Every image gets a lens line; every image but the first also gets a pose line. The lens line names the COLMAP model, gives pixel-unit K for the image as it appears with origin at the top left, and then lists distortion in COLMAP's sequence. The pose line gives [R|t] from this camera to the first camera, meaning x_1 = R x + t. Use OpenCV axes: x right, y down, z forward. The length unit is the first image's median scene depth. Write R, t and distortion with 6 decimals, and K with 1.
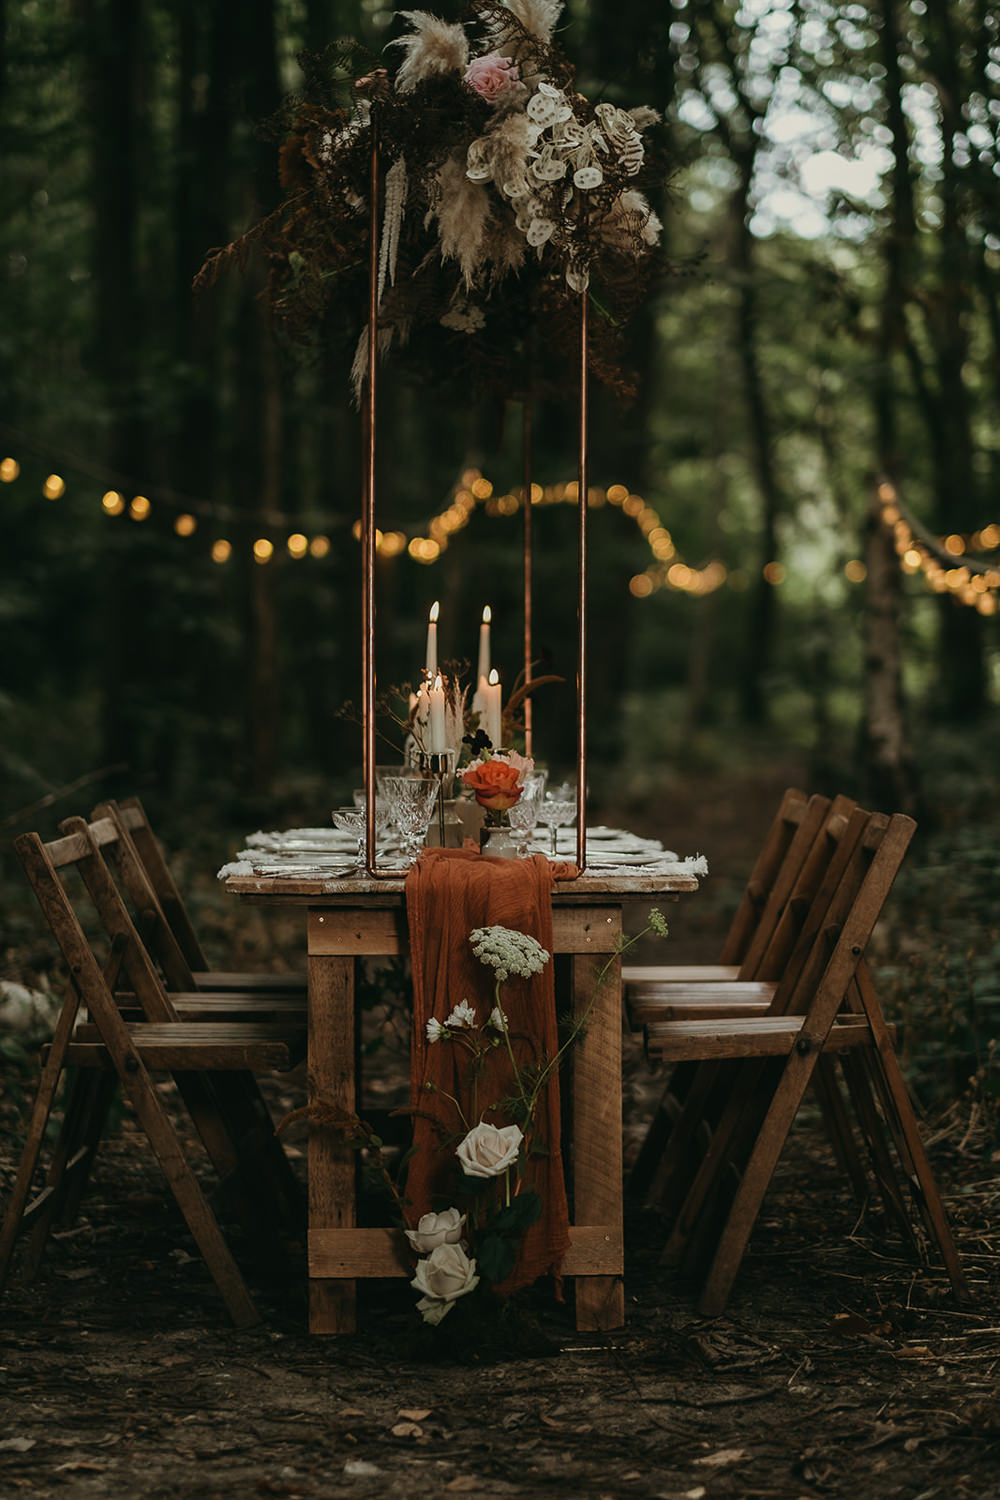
lens RADIAL K [[3653.2, 0, 500.0], [0, 3653.2, 750.0], [0, 0, 1]] dist [0.108153, -1.490525]
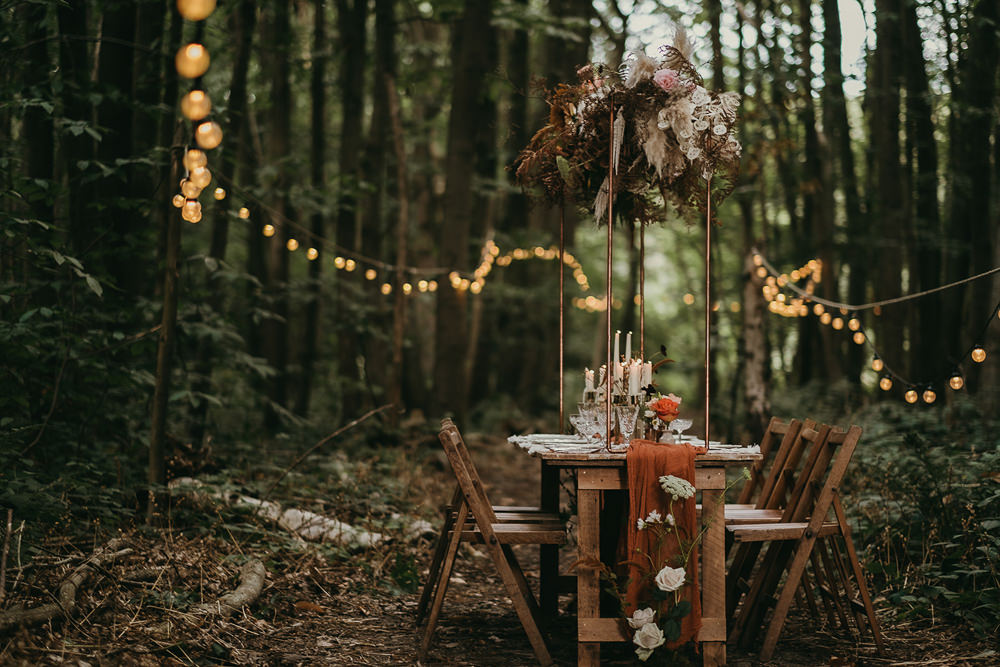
lens RADIAL K [[2324.9, 0, 500.0], [0, 2324.9, 333.5], [0, 0, 1]] dist [0.085786, -0.003669]
pose [[0.999647, 0.008414, 0.025215, -0.132908], [-0.007588, 0.999437, -0.032695, 0.010253], [-0.025476, 0.032493, 0.999147, -0.353938]]
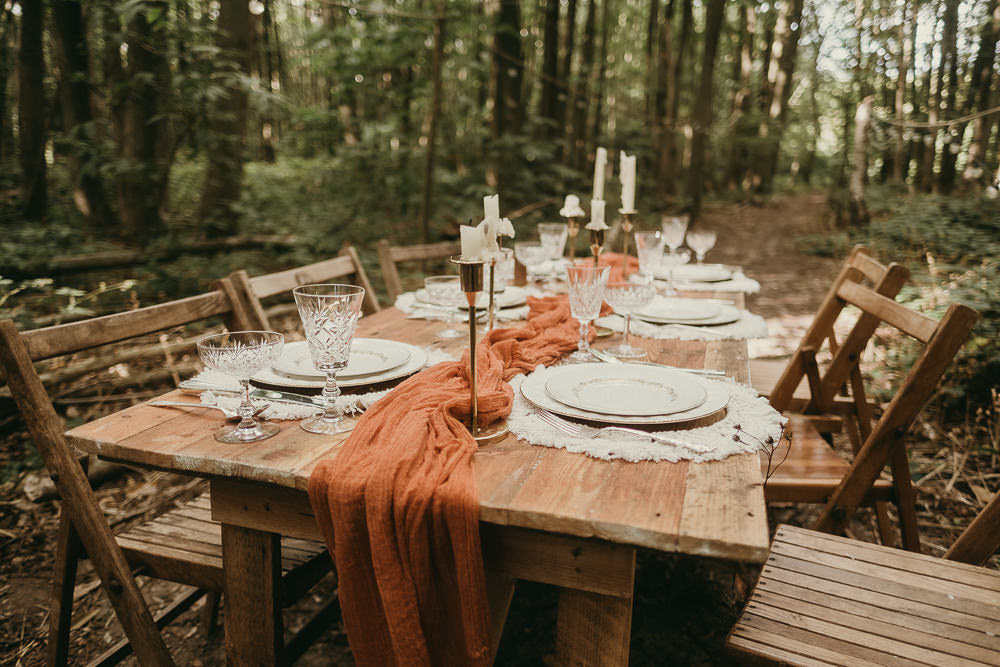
lens RADIAL K [[687.4, 0, 500.0], [0, 687.4, 333.5], [0, 0, 1]] dist [-0.006522, -0.001988]
pose [[0.942347, 0.085081, -0.323640, 0.046759], [-0.015286, 0.977074, 0.212350, -0.013265], [0.334287, -0.195160, 0.922044, 0.895788]]
